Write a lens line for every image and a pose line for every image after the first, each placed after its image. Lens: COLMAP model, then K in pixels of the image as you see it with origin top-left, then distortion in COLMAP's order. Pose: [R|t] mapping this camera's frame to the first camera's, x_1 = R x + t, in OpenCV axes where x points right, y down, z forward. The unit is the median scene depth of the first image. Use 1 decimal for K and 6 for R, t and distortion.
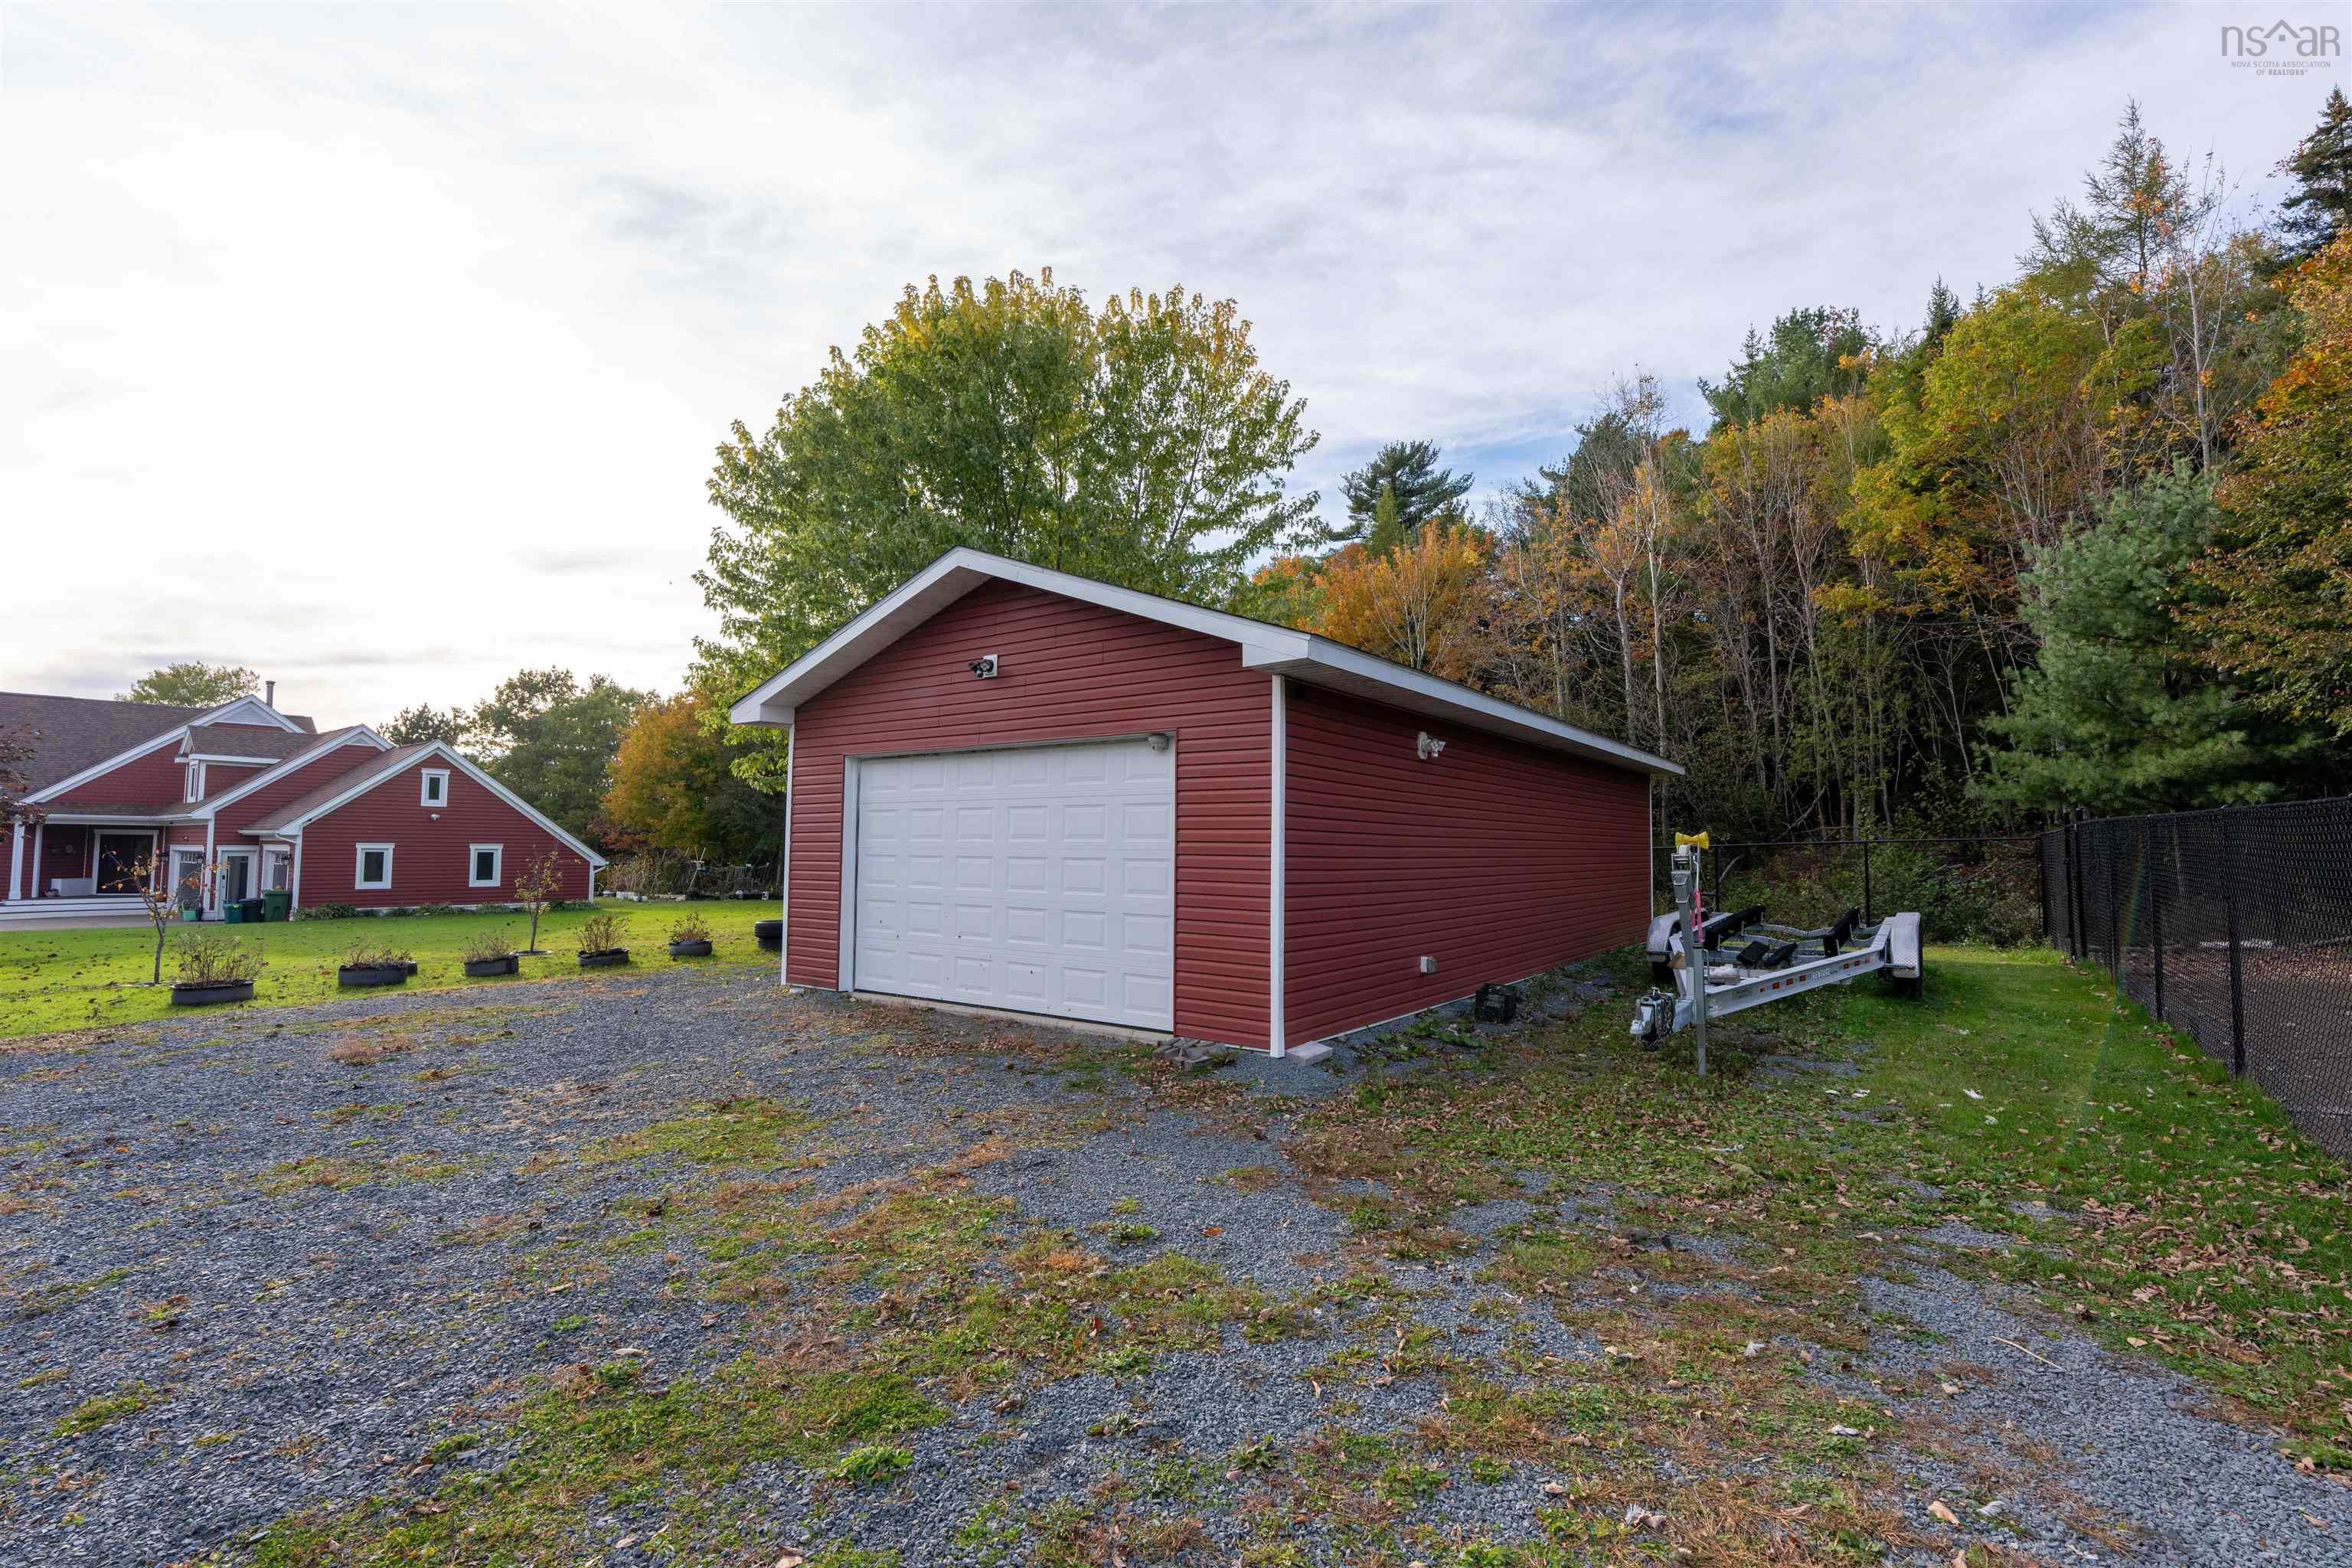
lens RADIAL K [[1062.7, 0, 1192.0], [0, 1062.7, 782.6], [0, 0, 1]] dist [-0.002460, 0.002387]
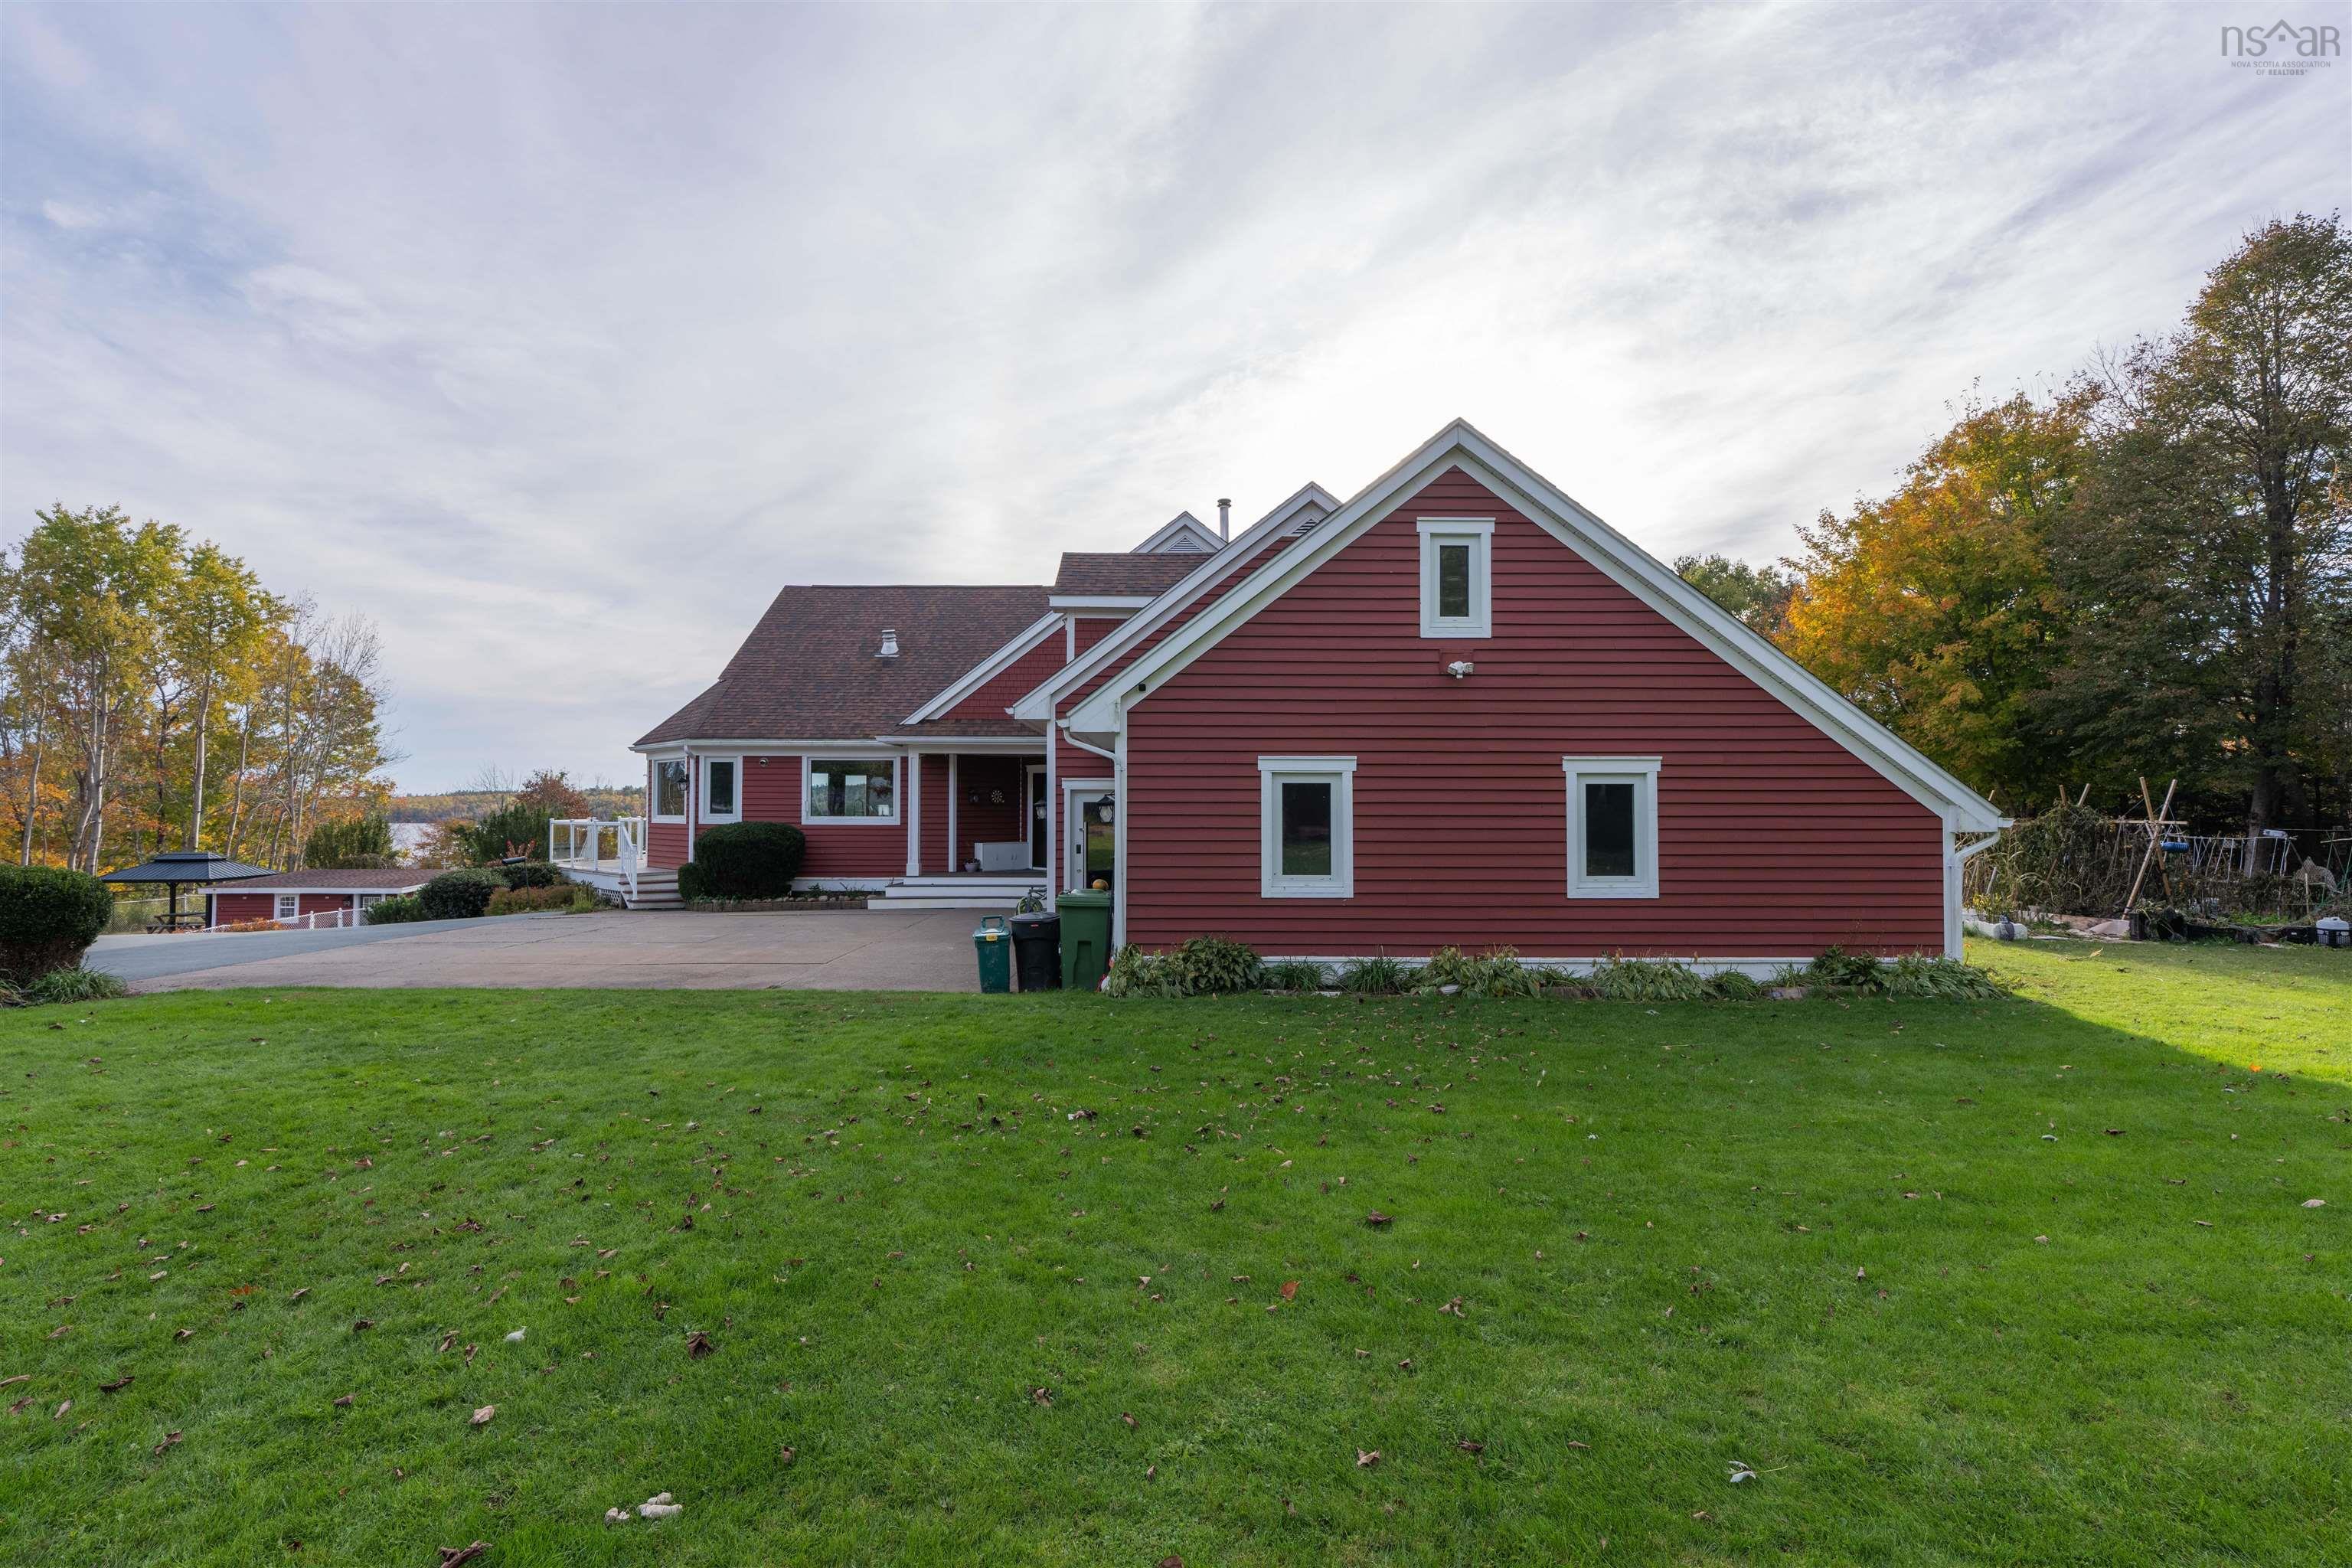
lens RADIAL K [[1062.7, 0, 1184.8], [0, 1062.7, 786.3], [0, 0, 1]] dist [-0.002460, 0.002387]
pose [[0.612076, -0.022780, -0.790471, -0.514319], [0.052249, 0.998566, 0.011680, 0.057973], [0.789071, -0.048450, 0.612389, 0.740255]]
